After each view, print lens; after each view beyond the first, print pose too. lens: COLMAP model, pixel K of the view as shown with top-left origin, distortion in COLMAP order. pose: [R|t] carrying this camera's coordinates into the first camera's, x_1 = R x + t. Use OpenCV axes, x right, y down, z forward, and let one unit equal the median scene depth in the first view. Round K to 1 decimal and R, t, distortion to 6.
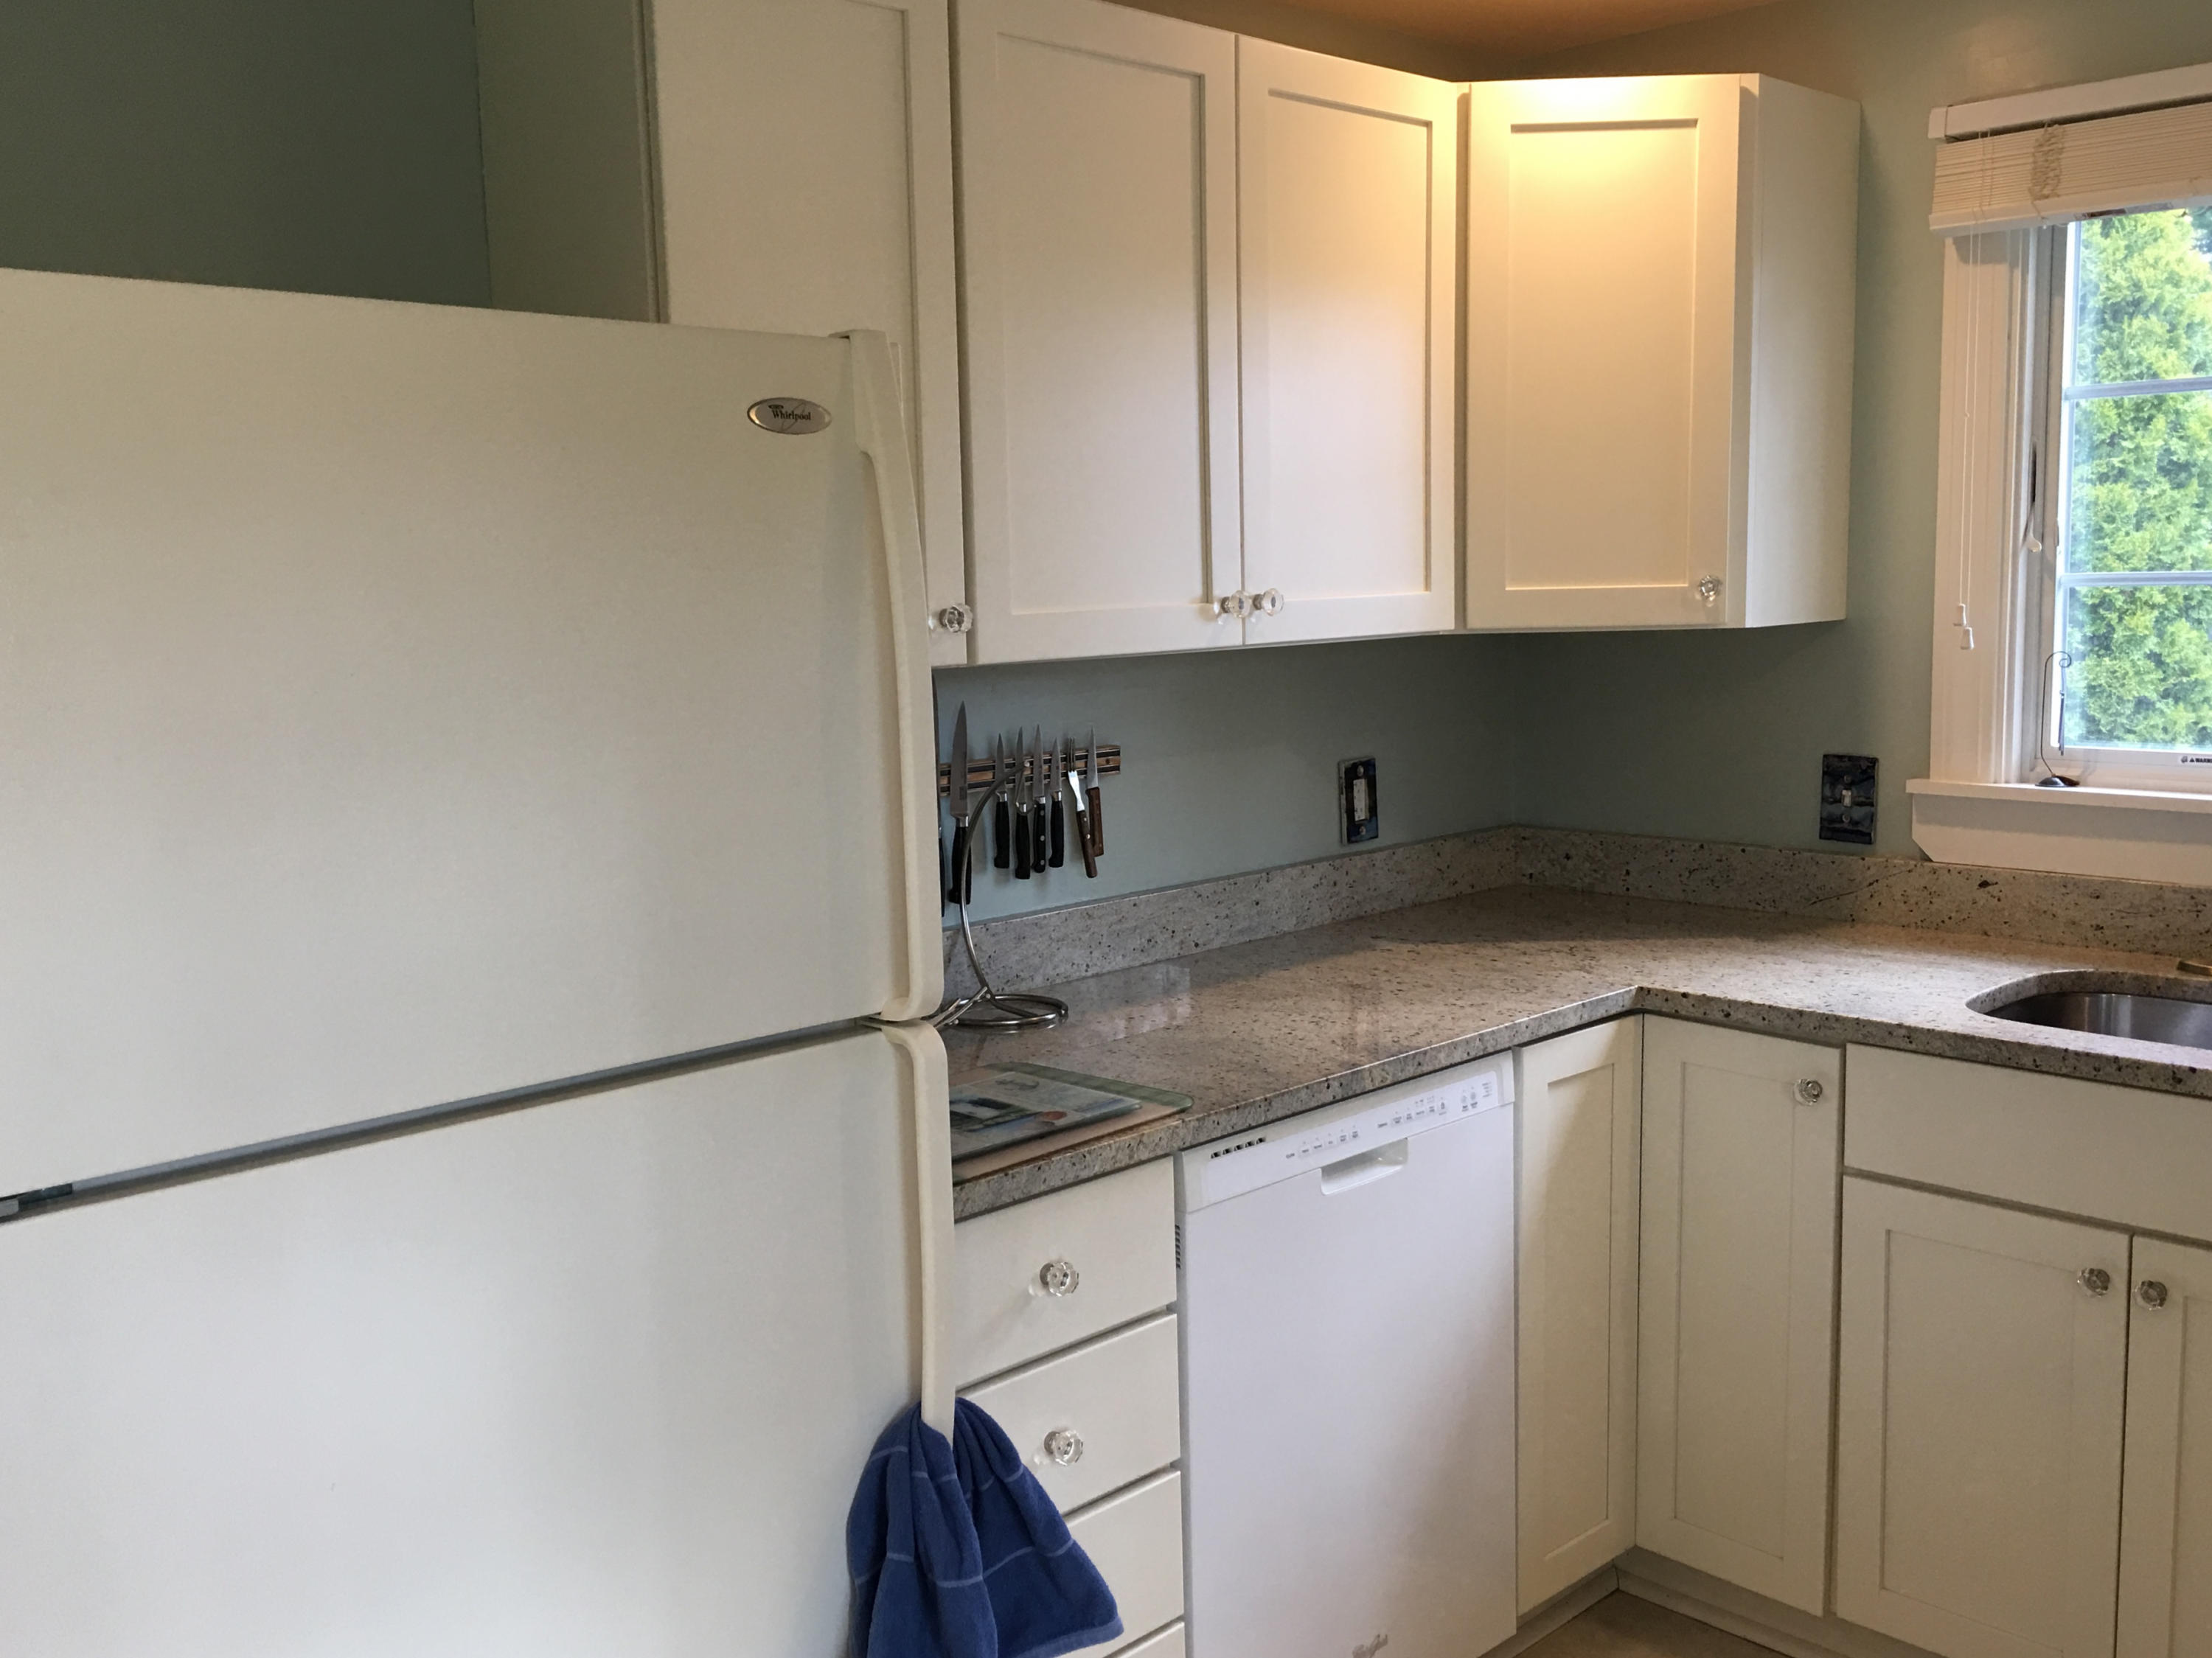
lens RADIAL K [[2045.4, 0, 1101.7], [0, 2045.4, 810.1], [0, 0, 1]] dist [0.037087, 0.000000]
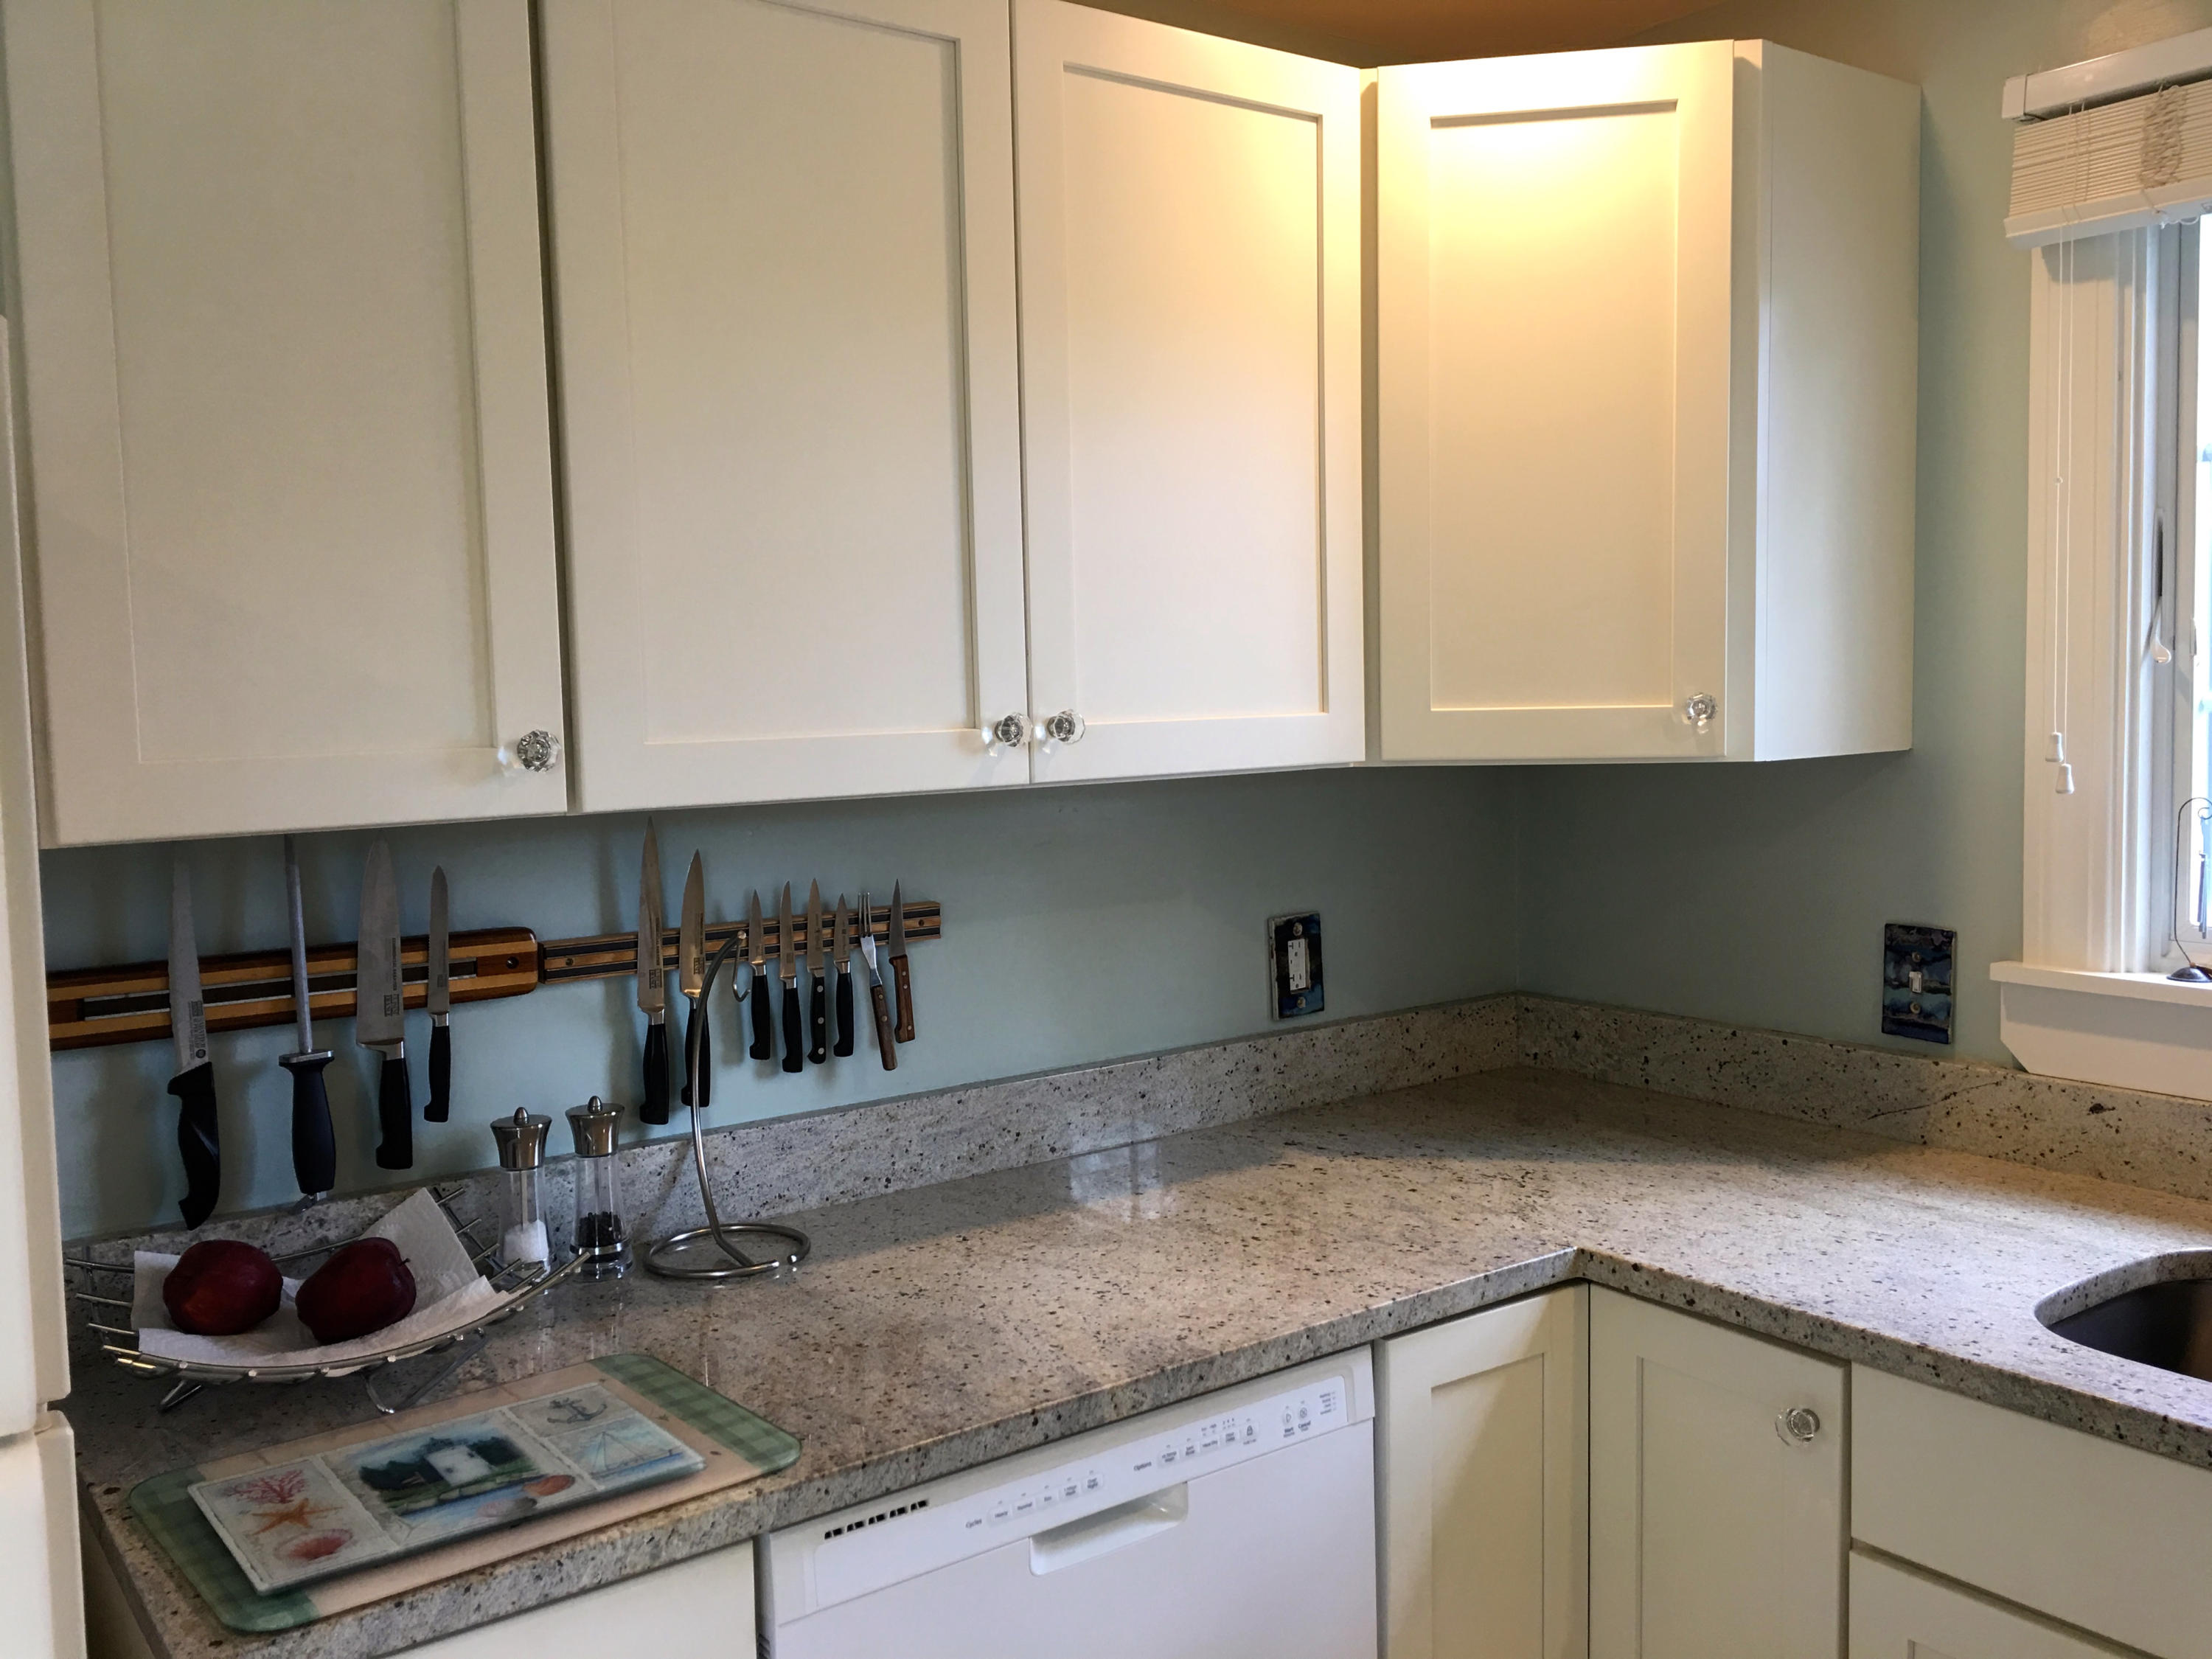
lens RADIAL K [[1867.3, 0, 1106.8], [0, 1867.3, 809.9], [0, 0, 1]] dist [0.070411, -0.079042]
pose [[0.990551, 0.010411, -0.136750, 0.178074], [-0.016980, 0.998752, -0.046960, -0.035479], [0.136091, 0.048838, 0.989492, 0.289267]]
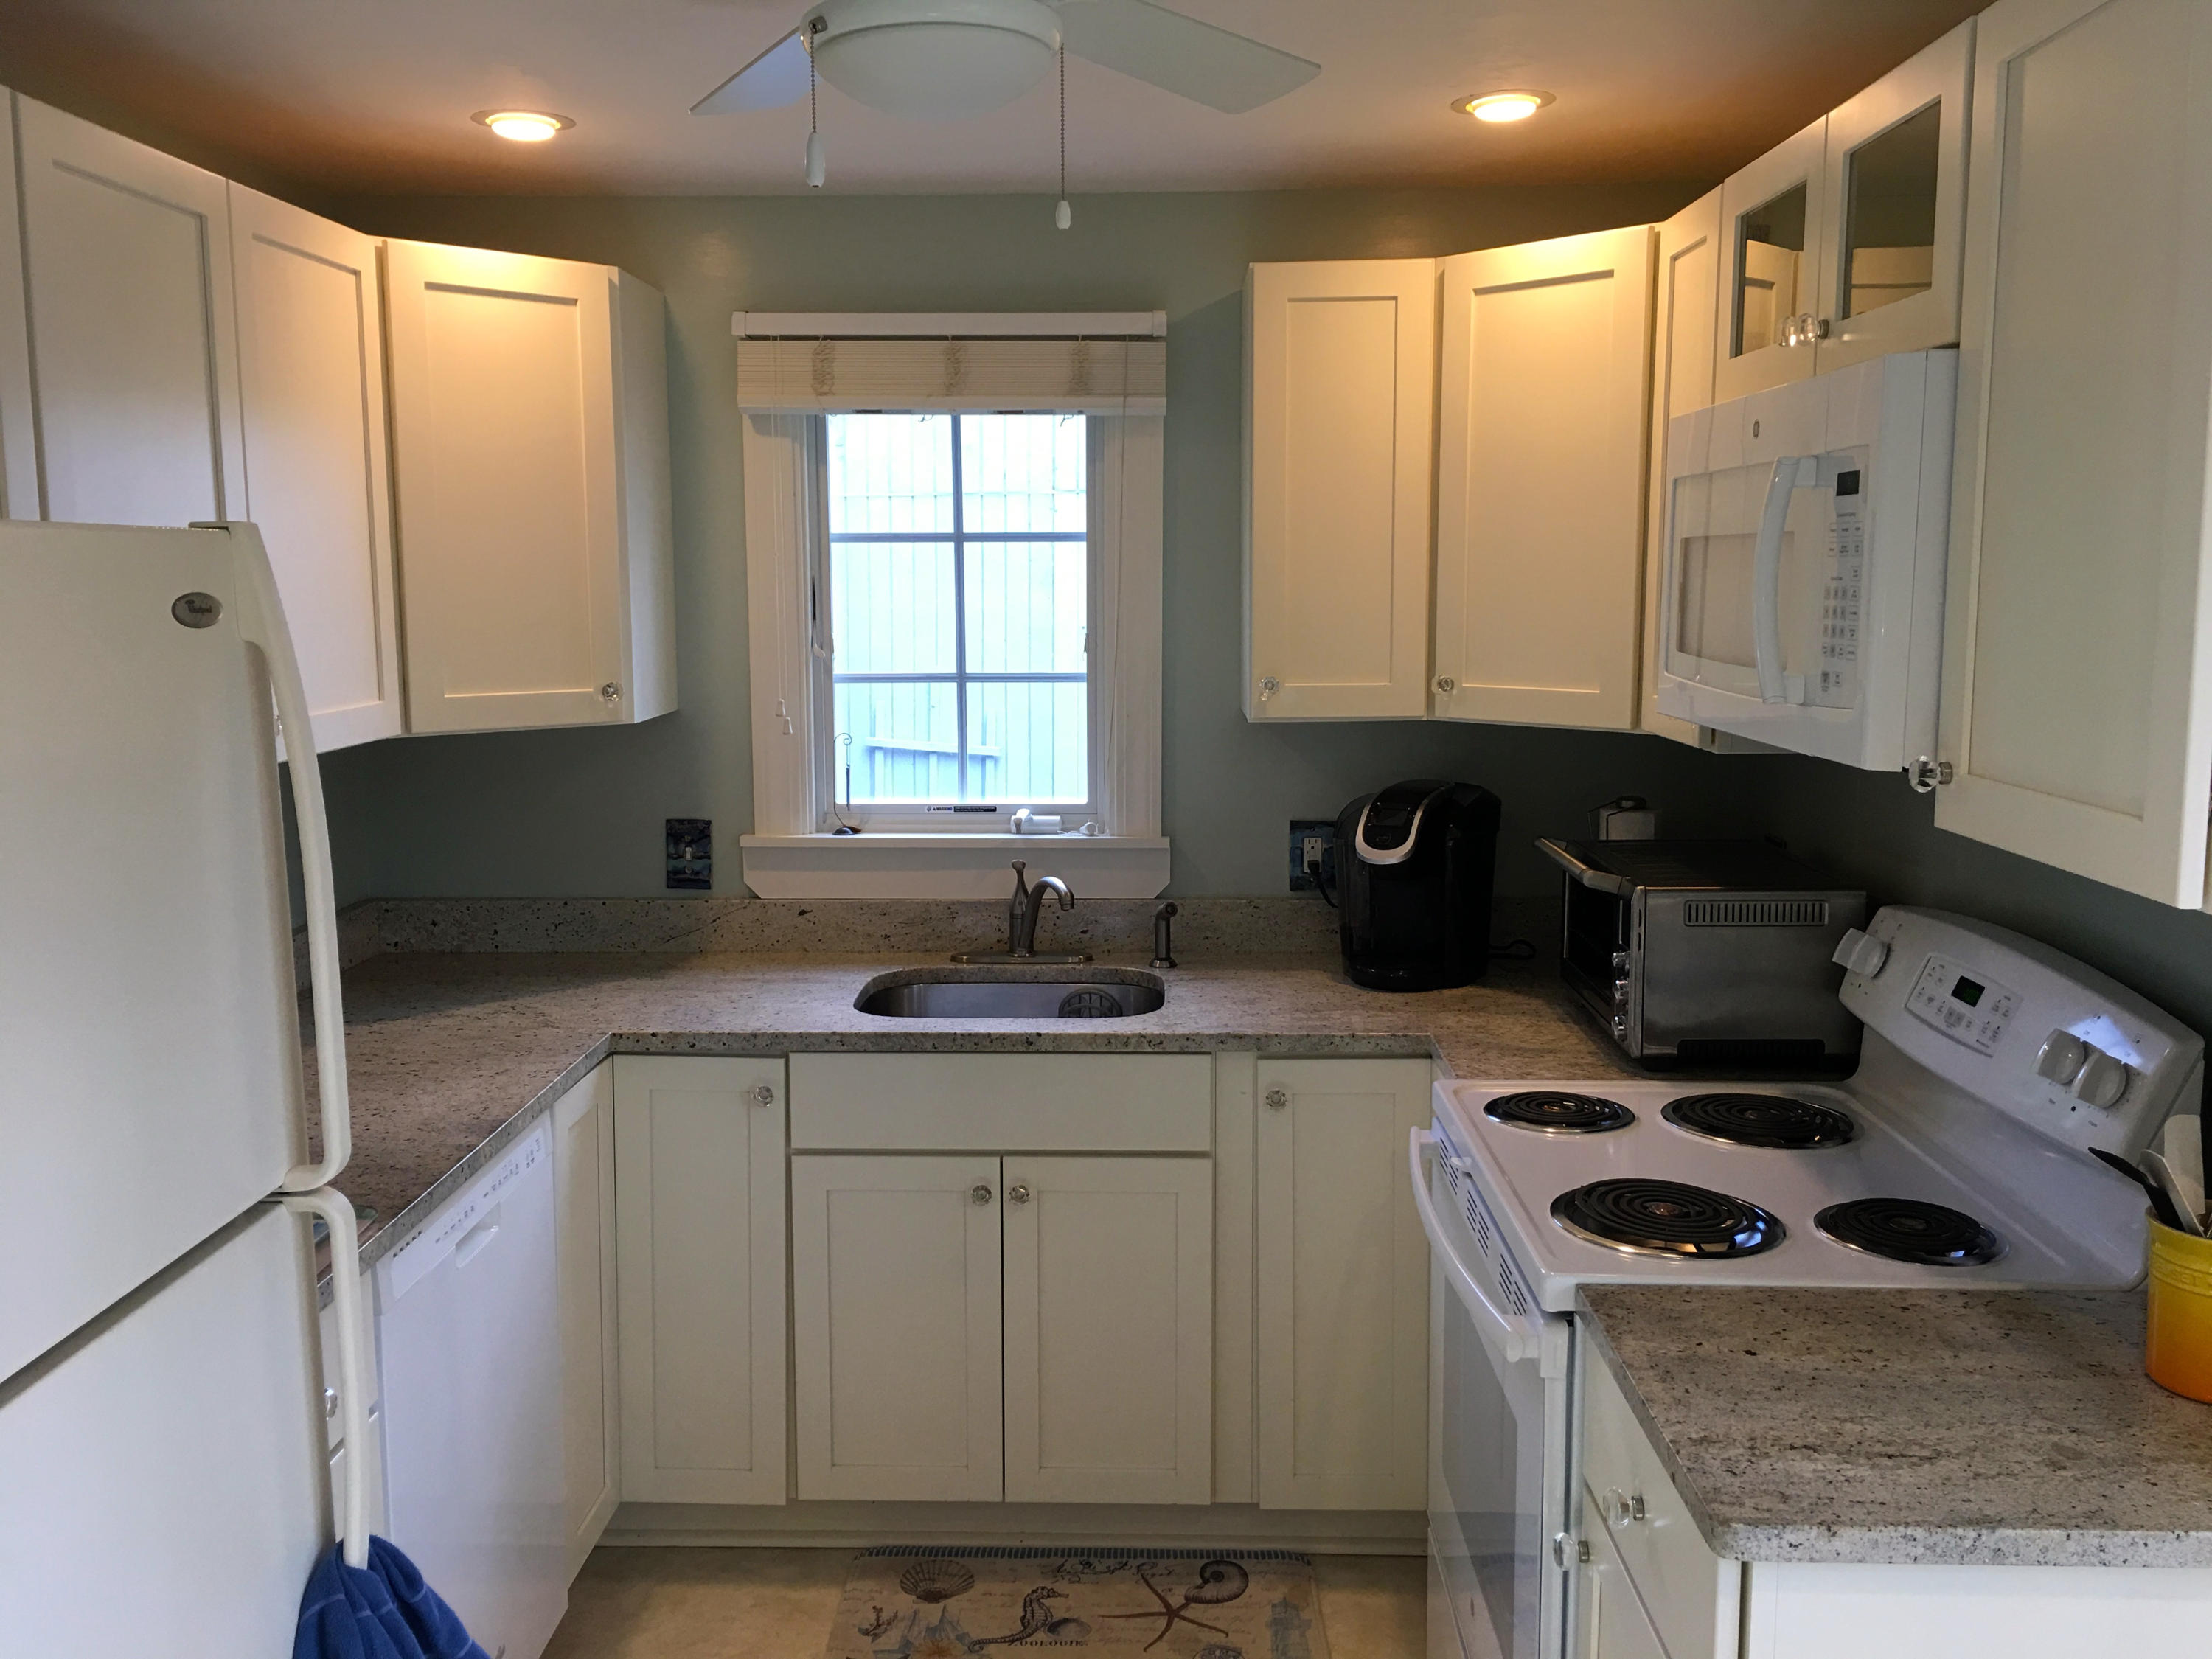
lens RADIAL K [[1867.3, 0, 1082.7], [0, 1867.3, 824.4], [0, 0, 1]] dist [0.070411, -0.079042]
pose [[0.720765, -0.074705, 0.689142, -0.270371], [0.071137, 0.996898, 0.033665, -0.049829], [-0.689520, 0.024759, 0.723843, 0.022872]]
